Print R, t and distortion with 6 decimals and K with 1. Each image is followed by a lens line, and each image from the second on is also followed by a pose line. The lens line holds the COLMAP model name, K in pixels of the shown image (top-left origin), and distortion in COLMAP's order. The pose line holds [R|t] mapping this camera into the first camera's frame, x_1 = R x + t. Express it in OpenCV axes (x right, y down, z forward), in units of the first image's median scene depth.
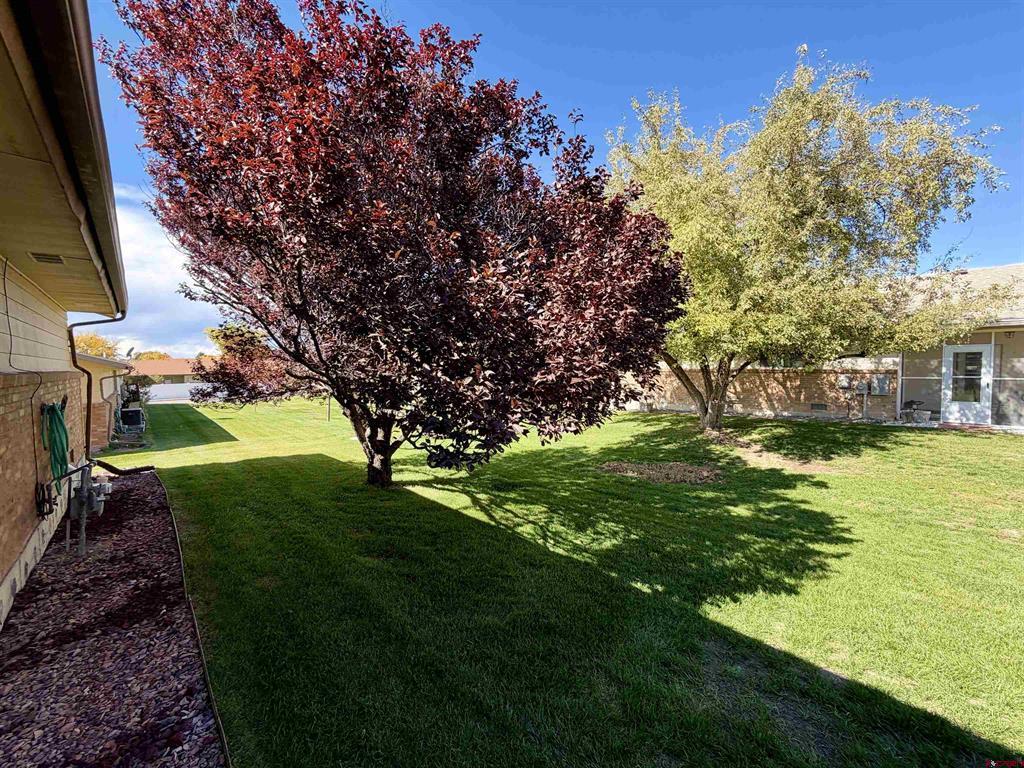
lens RADIAL K [[407.5, 0, 511.8], [0, 407.5, 382.4], [0, 0, 1]] dist [0.000836, 0.000148]
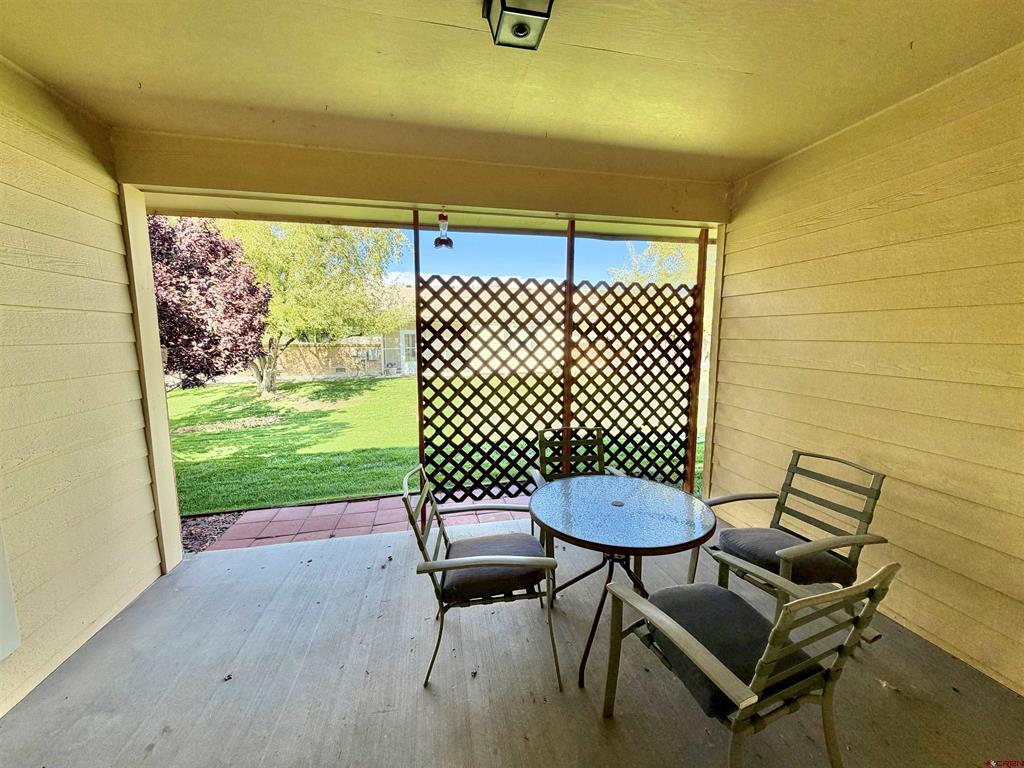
lens RADIAL K [[407.5, 0, 511.9], [0, 407.5, 382.8], [0, 0, 1]] dist [0.000836, 0.000148]
pose [[0.505788, -0.086869, 0.858273, -0.211587], [0.033010, 0.996137, 0.081369, 0.008379], [-0.862026, -0.012824, 0.506702, -0.293893]]
